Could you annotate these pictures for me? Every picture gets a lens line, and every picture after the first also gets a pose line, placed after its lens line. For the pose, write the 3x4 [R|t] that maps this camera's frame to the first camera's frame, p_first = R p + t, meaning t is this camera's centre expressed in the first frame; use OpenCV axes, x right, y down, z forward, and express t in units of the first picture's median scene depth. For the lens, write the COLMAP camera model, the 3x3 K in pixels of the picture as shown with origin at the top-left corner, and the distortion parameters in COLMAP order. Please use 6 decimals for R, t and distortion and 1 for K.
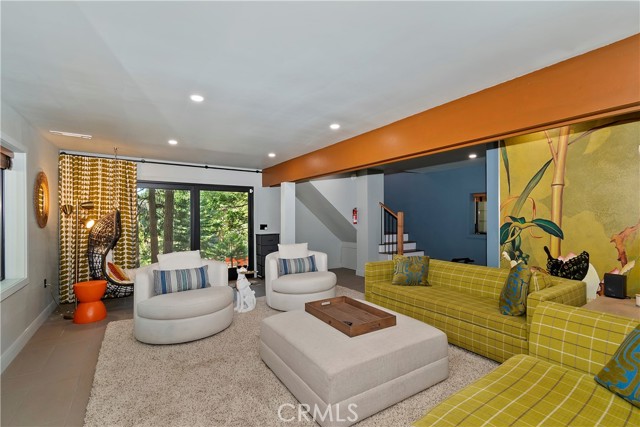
lens RADIAL K [[284.1, 0, 316.7], [0, 284.1, 216.1], [0, 0, 1]] dist [0.005078, -0.001991]
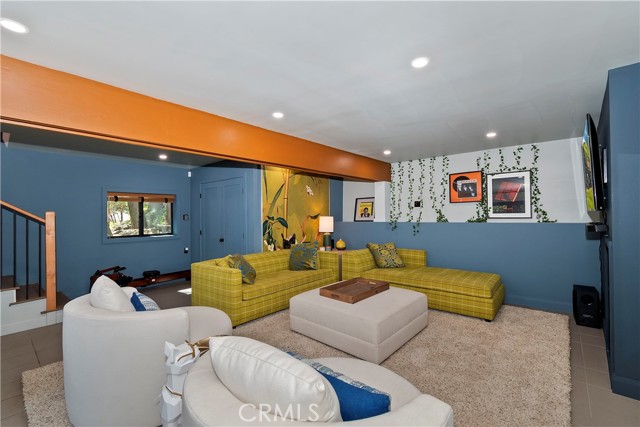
lens RADIAL K [[284.1, 0, 316.3], [0, 284.1, 213.3], [0, 0, 1]] dist [0.005078, -0.001991]
pose [[-0.244449, 0.006484, 0.969641, -0.897931], [0.004447, 0.999975, -0.005566, -0.005885], [-0.969652, 0.002952, -0.244471, 1.175166]]
